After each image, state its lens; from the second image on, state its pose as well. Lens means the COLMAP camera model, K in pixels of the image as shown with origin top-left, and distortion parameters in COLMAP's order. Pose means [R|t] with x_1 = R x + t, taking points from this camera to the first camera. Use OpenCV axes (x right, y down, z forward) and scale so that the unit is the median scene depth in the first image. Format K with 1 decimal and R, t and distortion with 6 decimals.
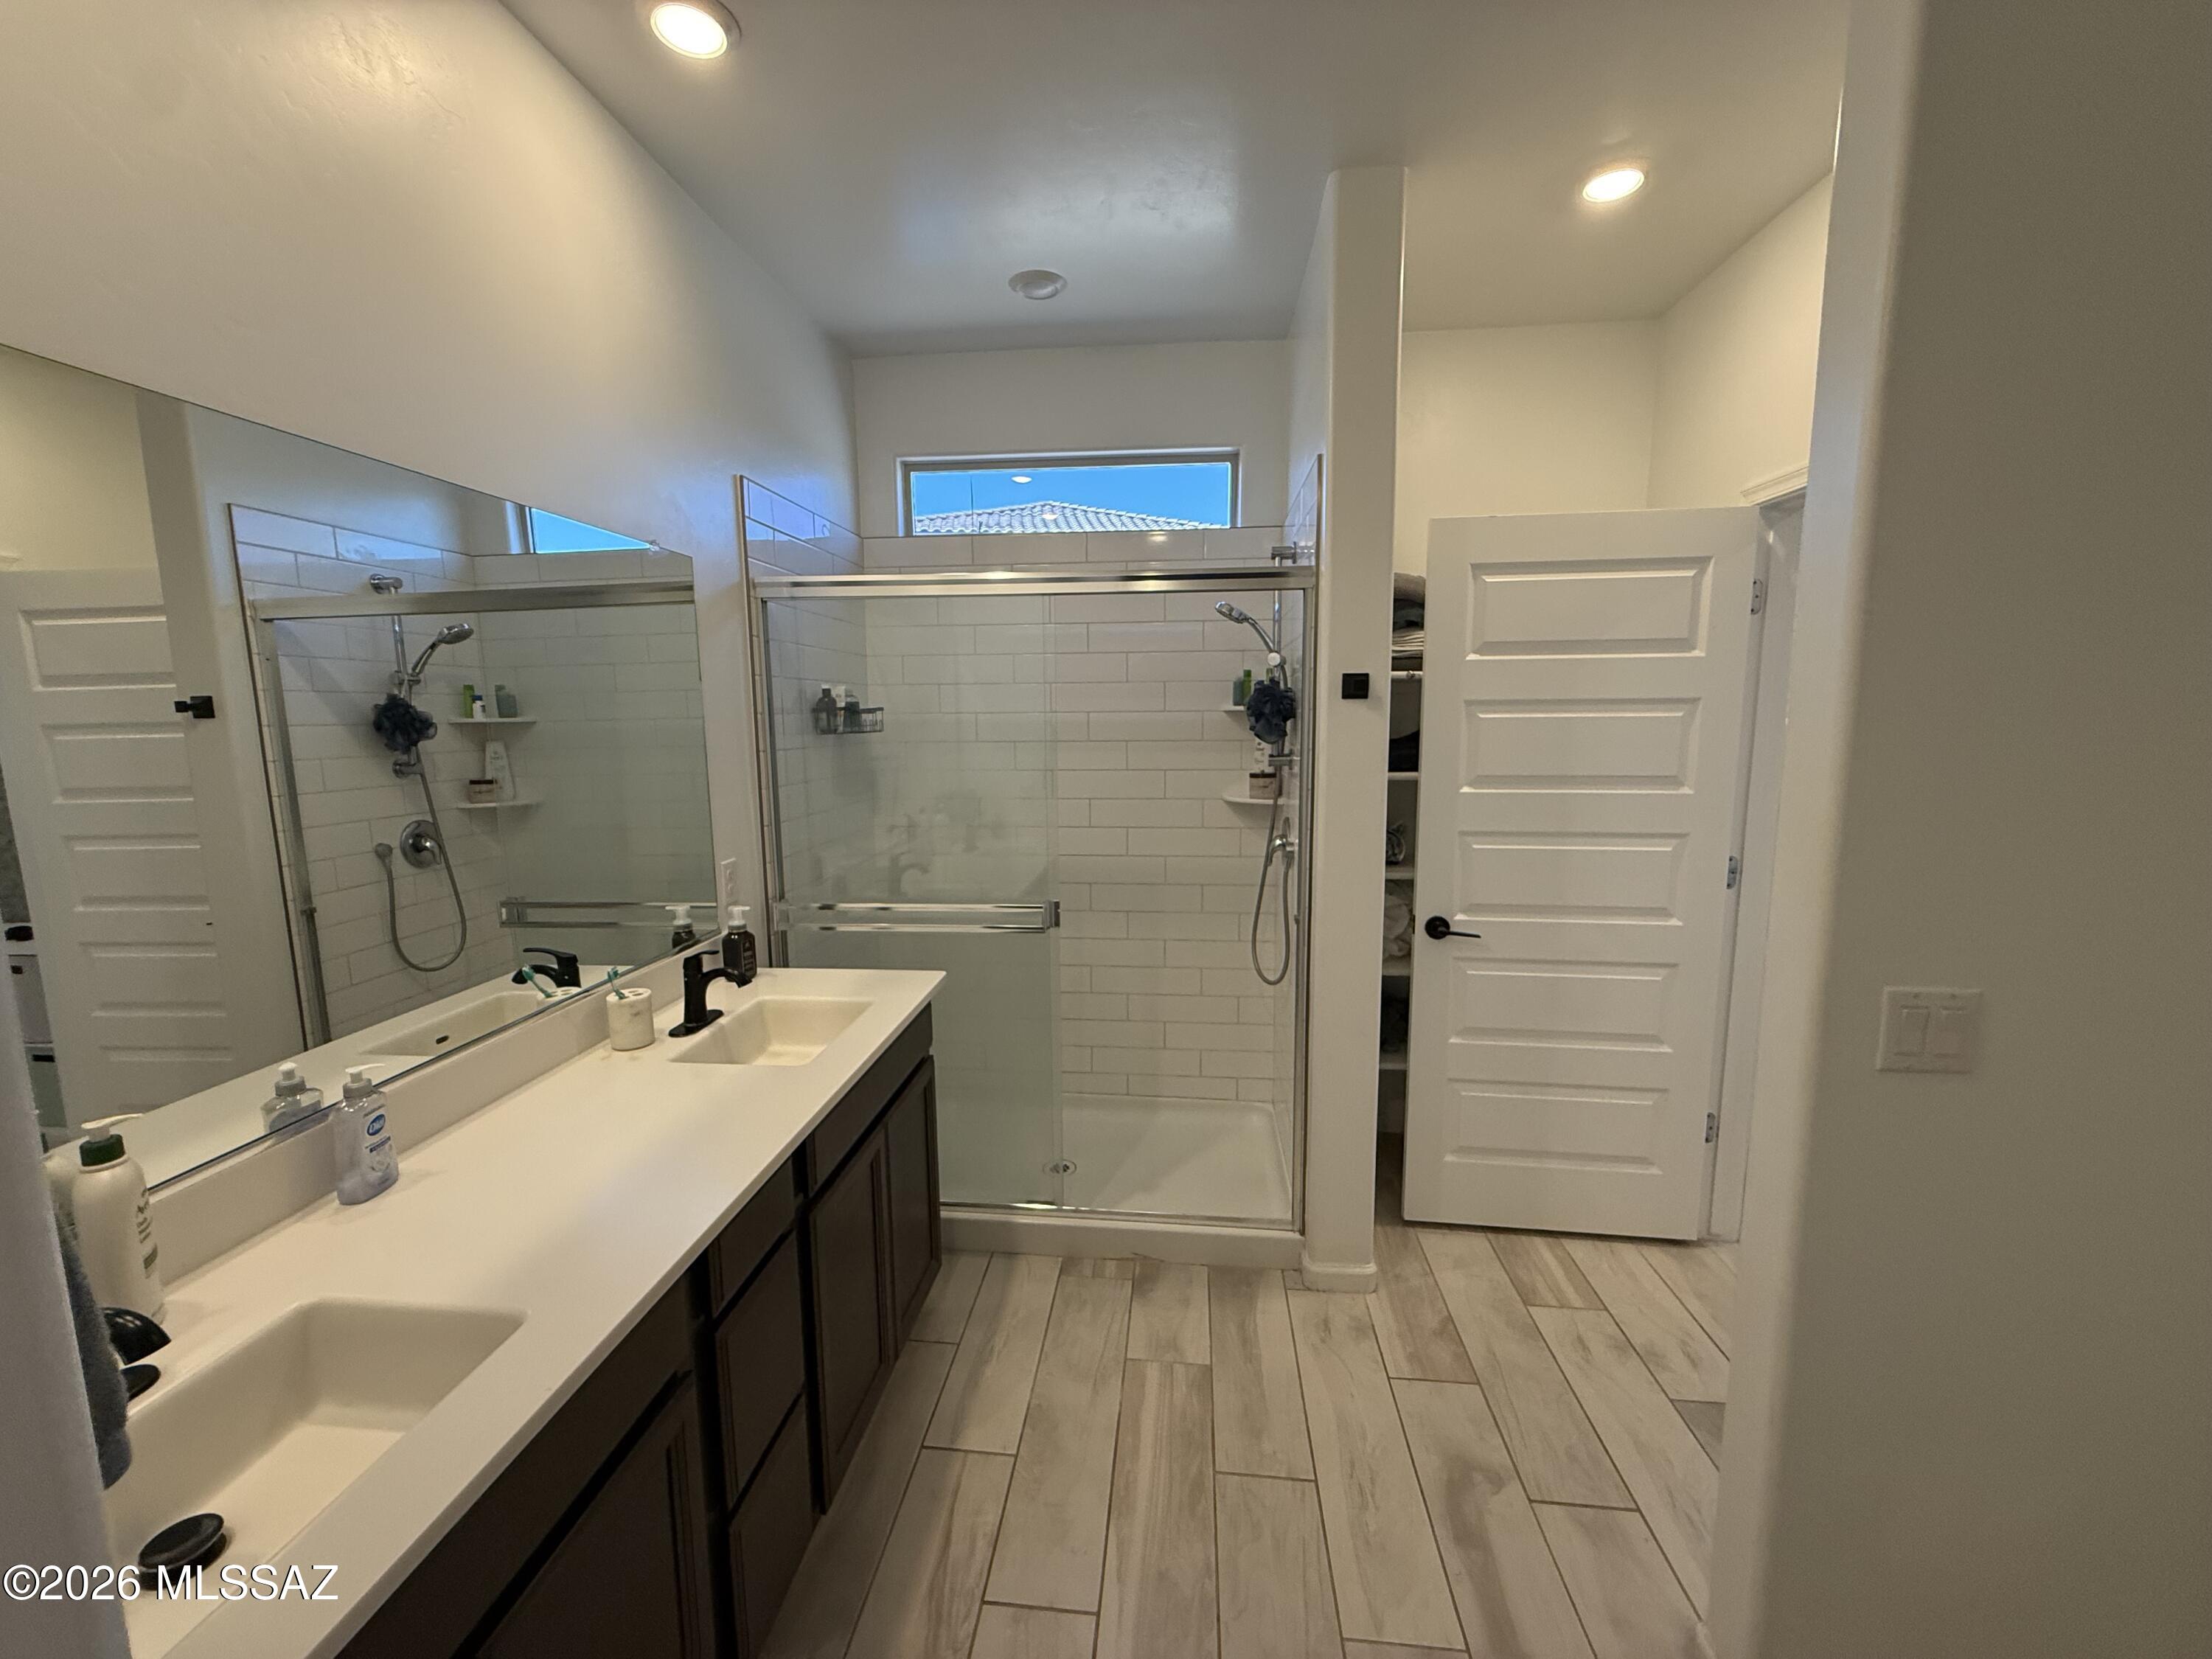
lens RADIAL K [[881.8, 0, 1105.3], [0, 881.8, 837.9], [0, 0, 1]] dist [-0.000400, -0.000123]
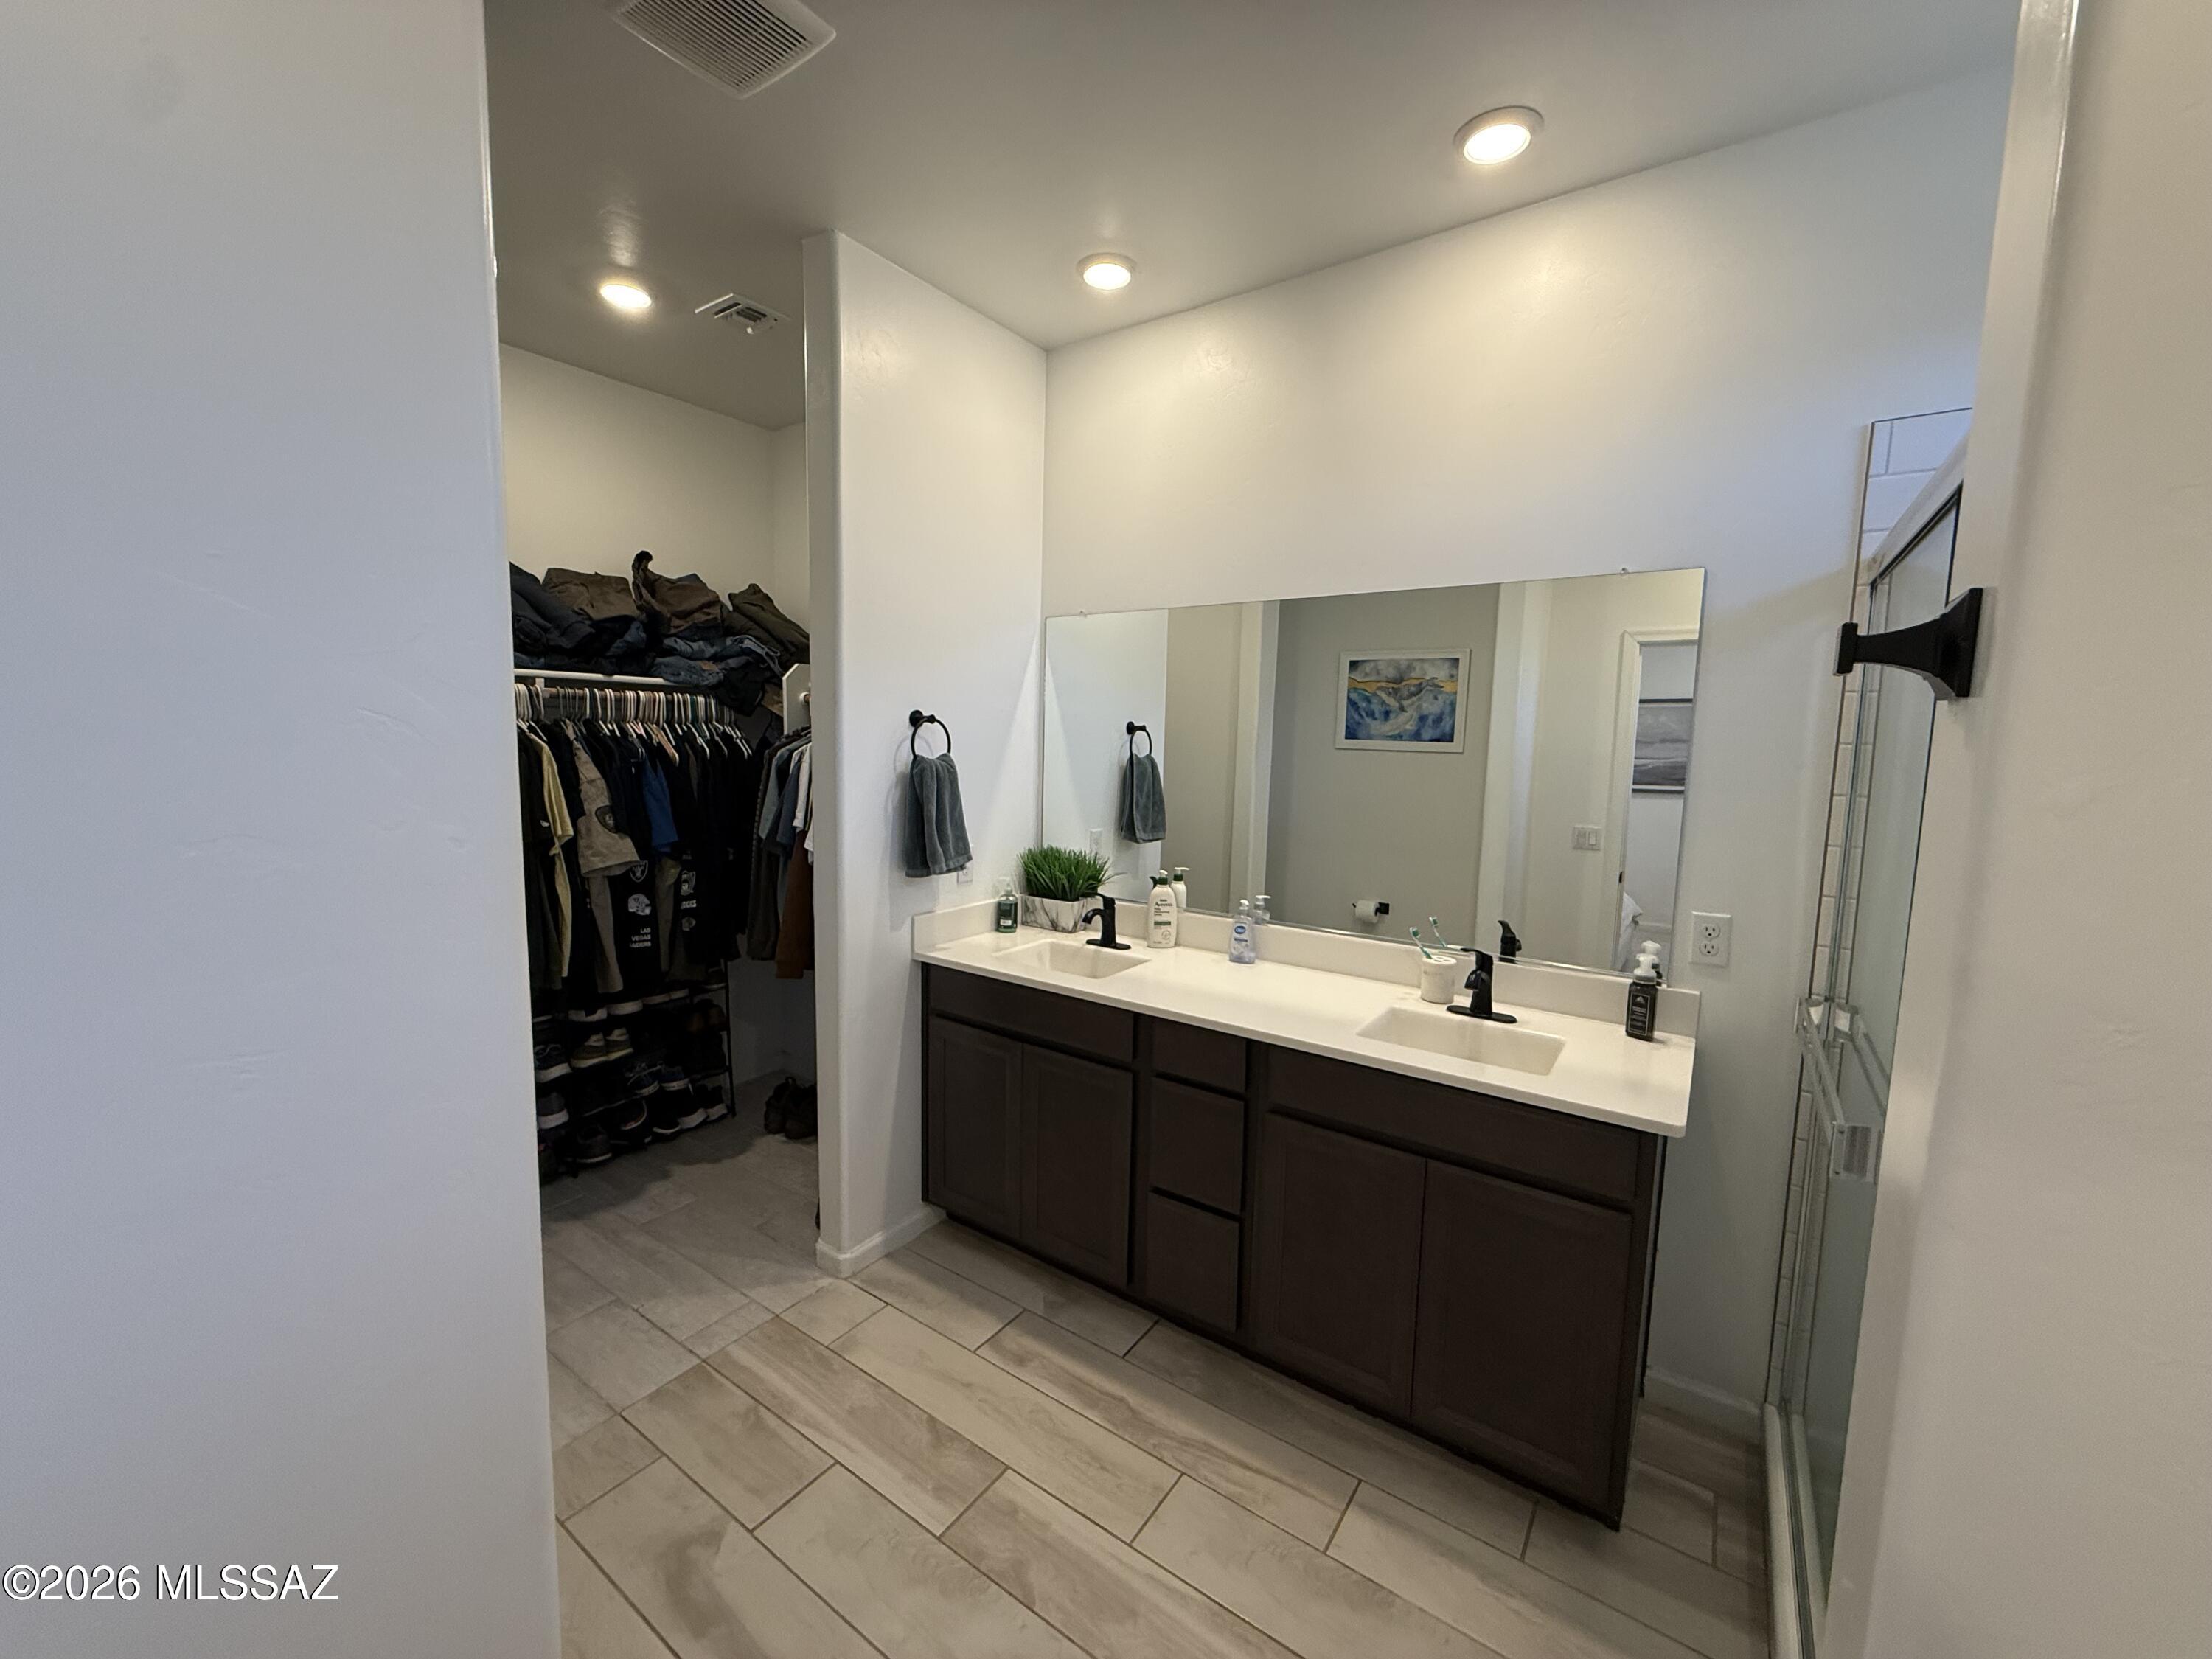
lens RADIAL K [[881.8, 0, 1092.4], [0, 881.8, 821.2], [0, 0, 1]] dist [-0.000400, -0.000123]
pose [[-0.499741, 0.090490, -0.861435, 0.816554], [-0.140018, 0.973009, 0.183438, -0.186090], [0.854783, 0.212288, -0.473582, 1.186457]]
